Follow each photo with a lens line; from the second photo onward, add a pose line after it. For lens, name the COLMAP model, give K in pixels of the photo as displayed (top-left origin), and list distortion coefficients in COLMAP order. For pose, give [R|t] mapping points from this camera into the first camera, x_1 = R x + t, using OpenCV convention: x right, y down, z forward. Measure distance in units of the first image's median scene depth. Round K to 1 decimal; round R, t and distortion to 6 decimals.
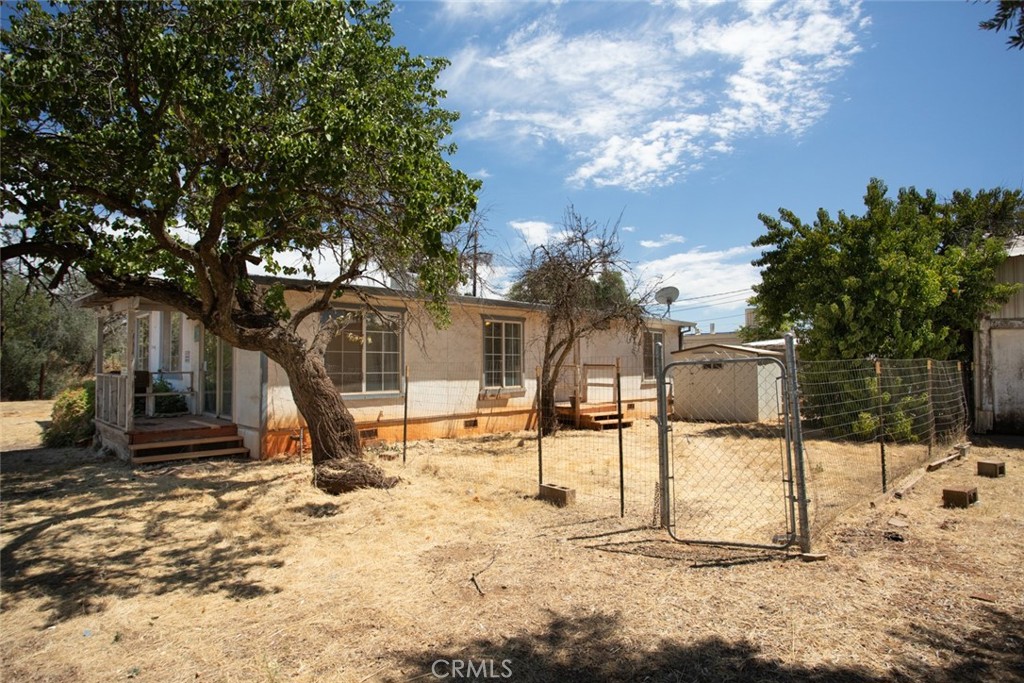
lens RADIAL K [[597.6, 0, 510.4], [0, 597.6, 345.3], [0, 0, 1]] dist [-0.009890, 0.002271]
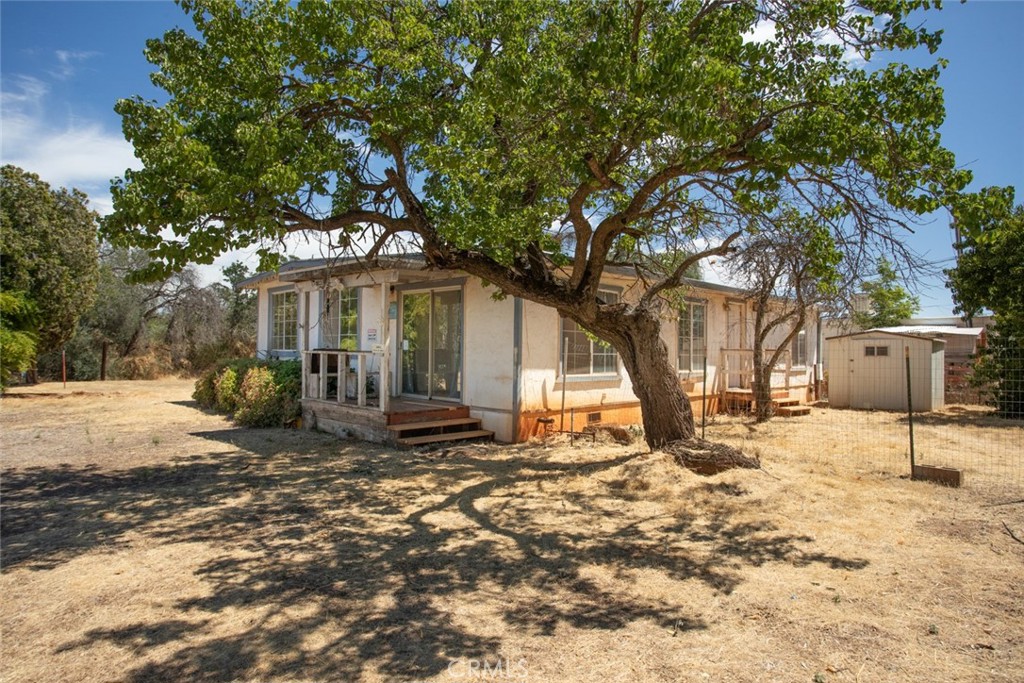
lens RADIAL K [[637.6, 0, 513.2], [0, 637.6, 339.2], [0, 0, 1]] dist [-0.000049, -0.000440]
pose [[0.998496, 0.014036, 0.053001, -0.658604], [-0.014691, 0.999820, 0.011991, 0.018595], [-0.052823, -0.012752, 0.998522, -0.028406]]
